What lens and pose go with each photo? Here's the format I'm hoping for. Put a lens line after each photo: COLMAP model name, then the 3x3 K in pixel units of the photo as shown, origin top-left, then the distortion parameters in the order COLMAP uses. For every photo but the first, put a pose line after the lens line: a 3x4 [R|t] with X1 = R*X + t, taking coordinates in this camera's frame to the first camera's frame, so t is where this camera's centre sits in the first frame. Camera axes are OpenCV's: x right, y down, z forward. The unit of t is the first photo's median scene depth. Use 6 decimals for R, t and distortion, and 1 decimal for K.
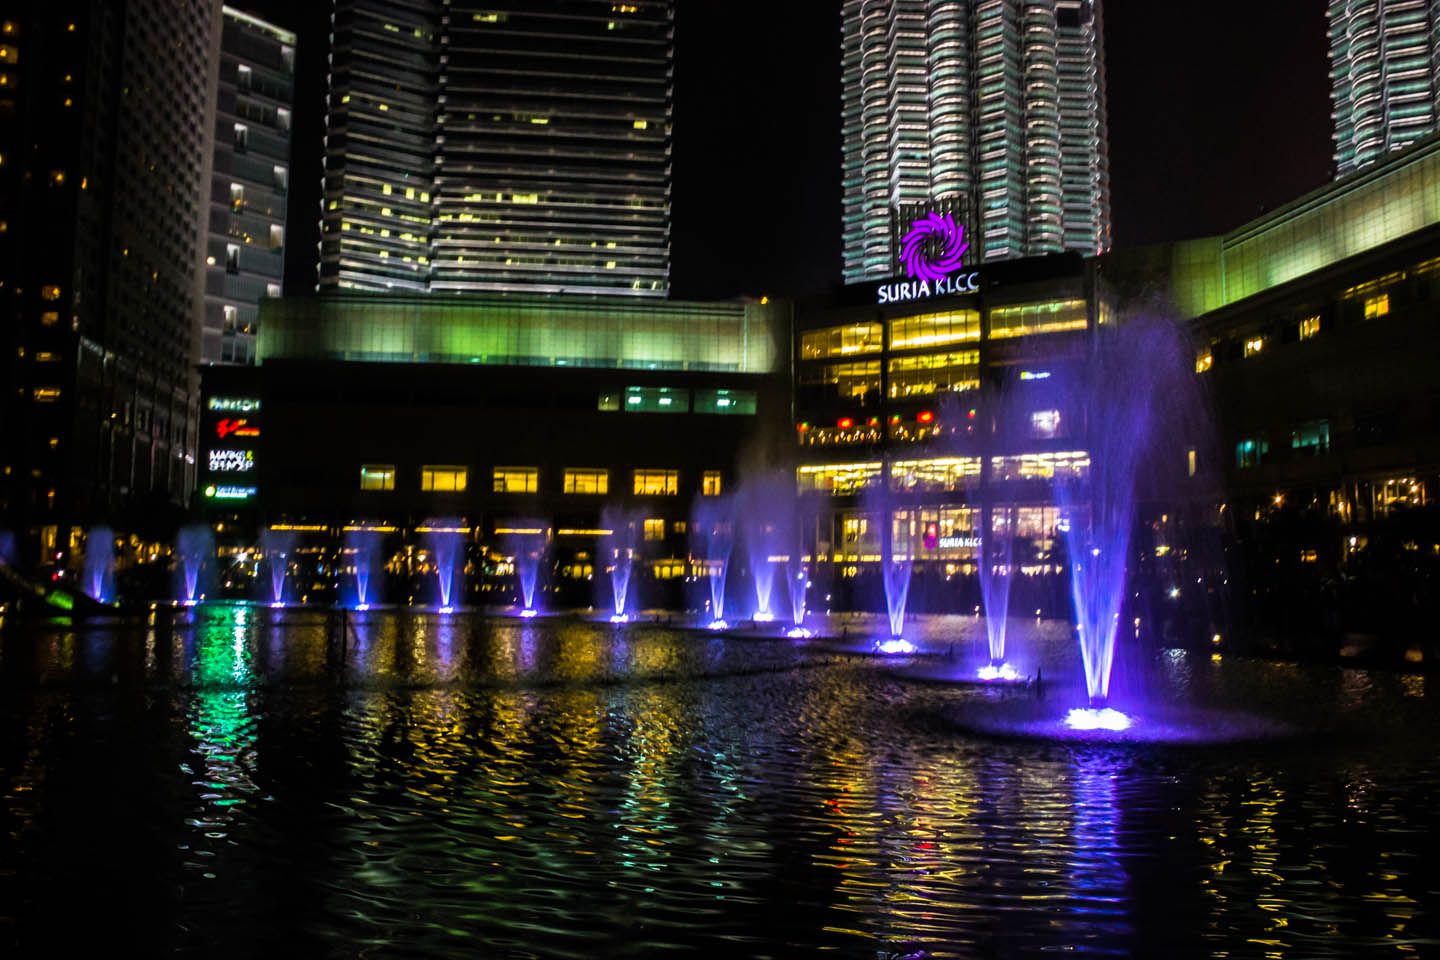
lens RADIAL K [[1228.7, 0, 720.0], [0, 1228.7, 480.0], [0, 0, 1]] dist [-0.181412, 0.148735]
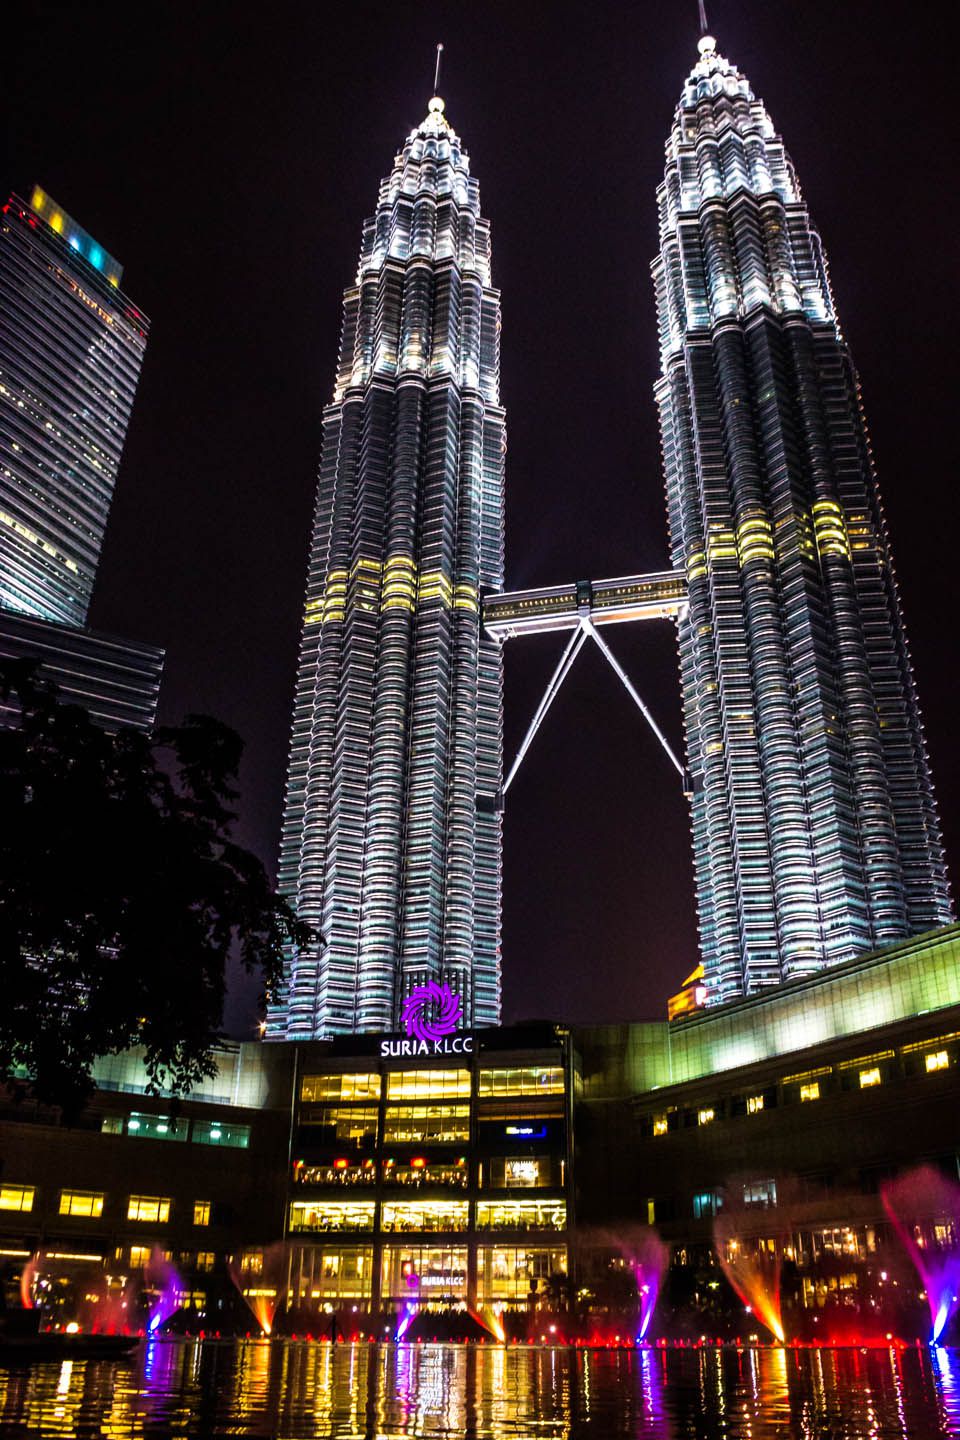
lens RADIAL K [[1228.7, 0, 470.4], [0, 1228.7, 666.0], [0, 0, 1]] dist [-0.181412, 0.148735]
pose [[0.929854, 0.183422, 0.318947, -0.208489], [-0.033895, 0.905893, -0.422149, -0.002285], [-0.366364, 0.381726, 0.848565, -0.120032]]
